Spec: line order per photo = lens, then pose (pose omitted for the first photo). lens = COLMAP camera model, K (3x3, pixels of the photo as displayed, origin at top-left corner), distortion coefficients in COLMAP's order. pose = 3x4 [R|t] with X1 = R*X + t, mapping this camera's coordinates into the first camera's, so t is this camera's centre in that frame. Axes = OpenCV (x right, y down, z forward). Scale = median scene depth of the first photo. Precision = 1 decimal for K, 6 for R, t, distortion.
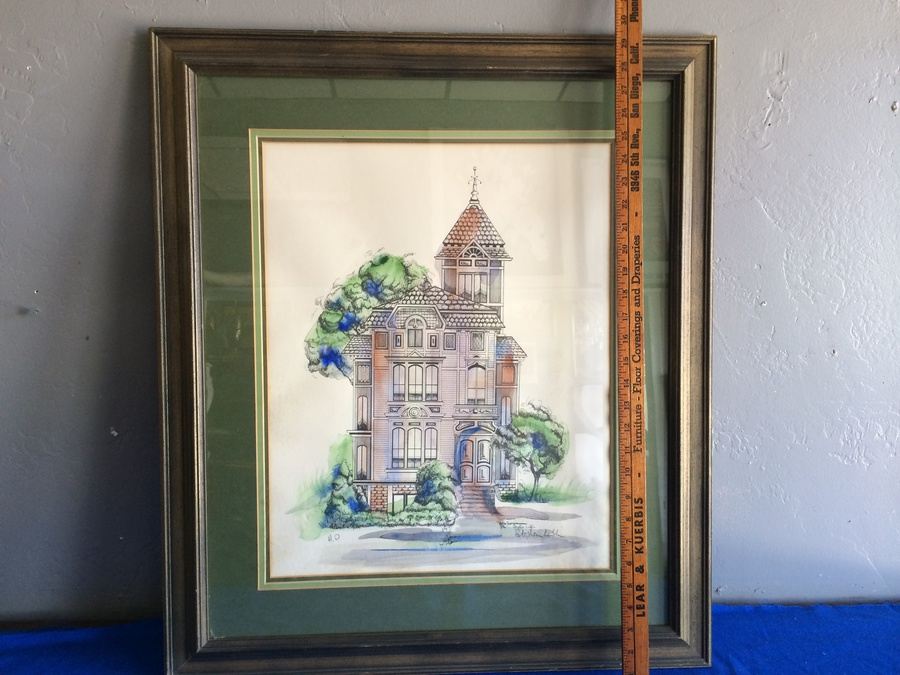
lens RADIAL K [[792.0, 0, 450.6], [0, 792.0, 338.8], [0, 0, 1]] dist [0.054472, -0.043981]
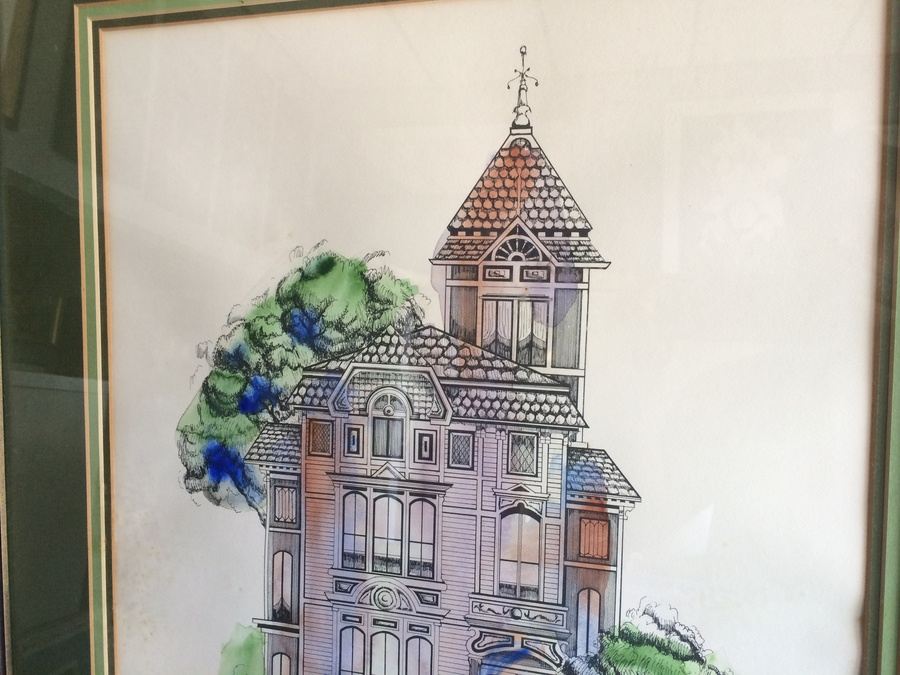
lens RADIAL K [[792.0, 0, 450.0], [0, 792.0, 335.5], [0, 0, 1]] dist [0.054472, -0.043981]
pose [[0.942877, 0.031777, -0.331623, 0.138629], [-0.028452, 0.999484, 0.014877, -0.067462], [0.331925, -0.004591, 0.943295, 0.581202]]
